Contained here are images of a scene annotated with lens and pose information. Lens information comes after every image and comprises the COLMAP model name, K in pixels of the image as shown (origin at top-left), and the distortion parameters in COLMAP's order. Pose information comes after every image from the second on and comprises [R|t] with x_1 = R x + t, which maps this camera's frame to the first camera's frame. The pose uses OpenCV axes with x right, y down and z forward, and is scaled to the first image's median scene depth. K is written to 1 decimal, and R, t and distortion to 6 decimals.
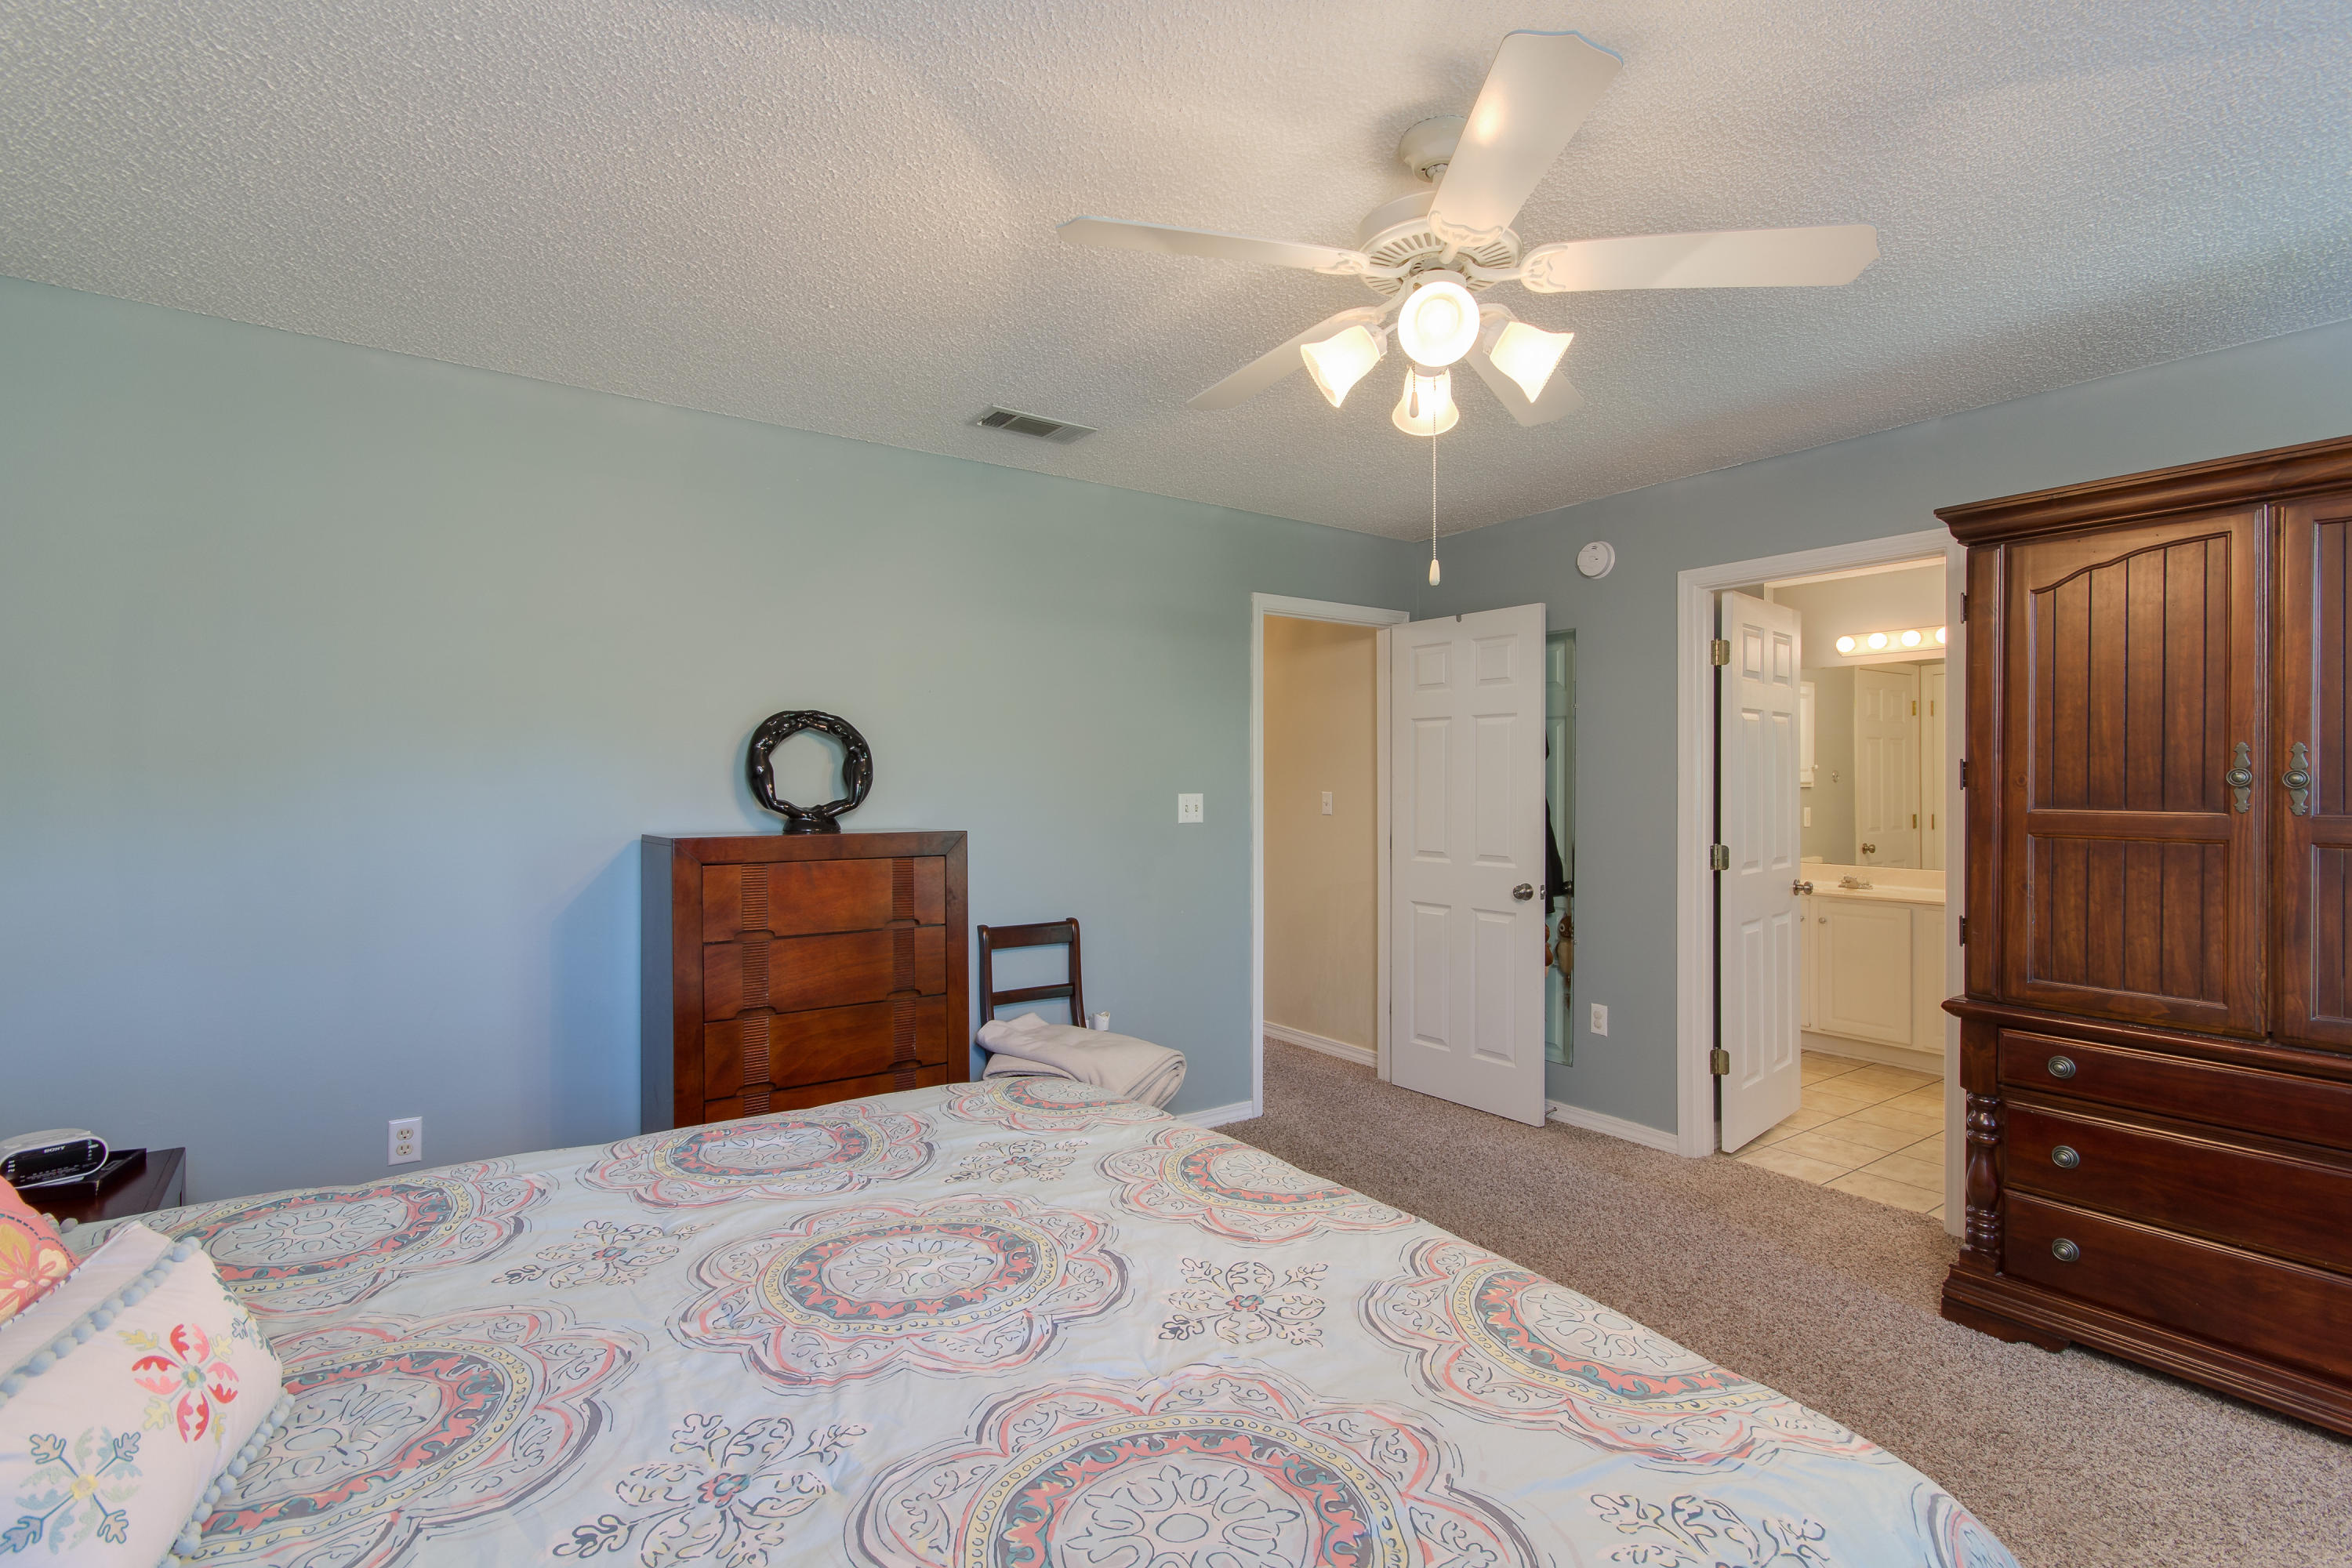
lens RADIAL K [[1087.5, 0, 1173.7], [0, 1087.5, 781.9], [0, 0, 1]] dist [0.007670, -0.000097]
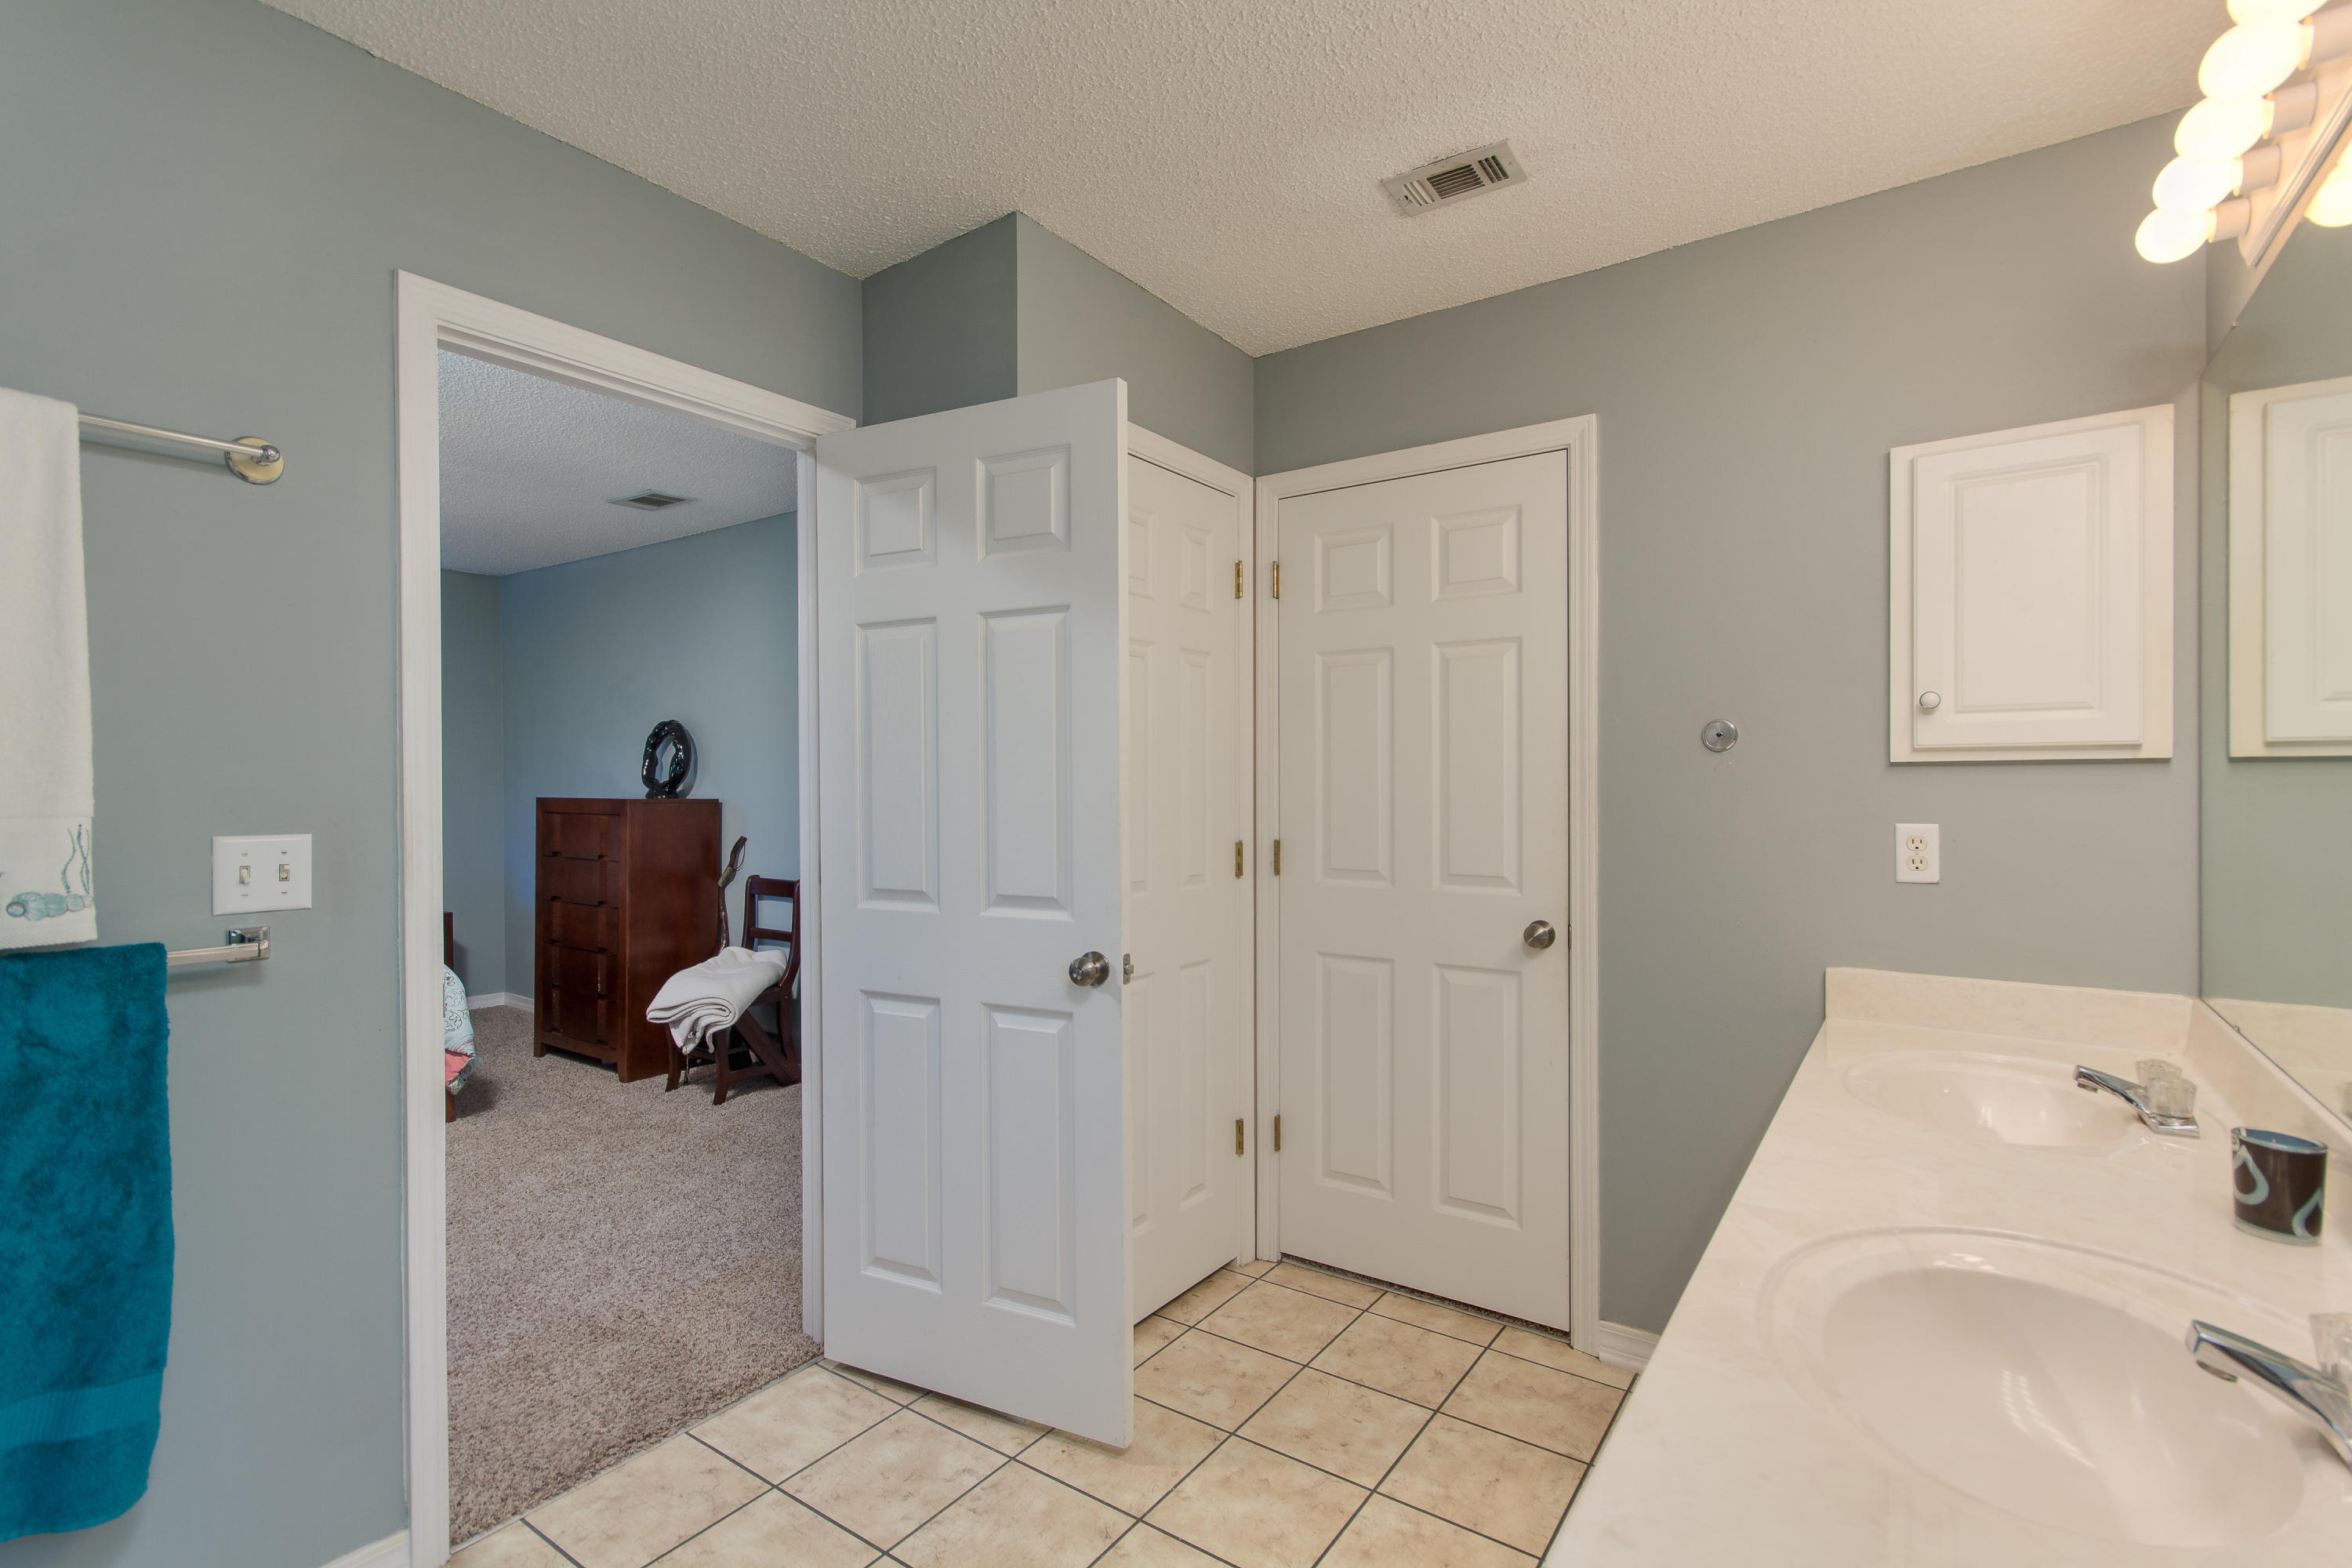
lens RADIAL K [[1087.5, 0, 1180.3], [0, 1087.5, 786.7], [0, 0, 1]] dist [0.007670, -0.000097]
pose [[0.359894, 0.005193, -0.932979, 1.150524], [-0.001728, 0.999987, 0.004900, 0.020040], [0.932992, -0.000152, 0.359898, 0.972320]]
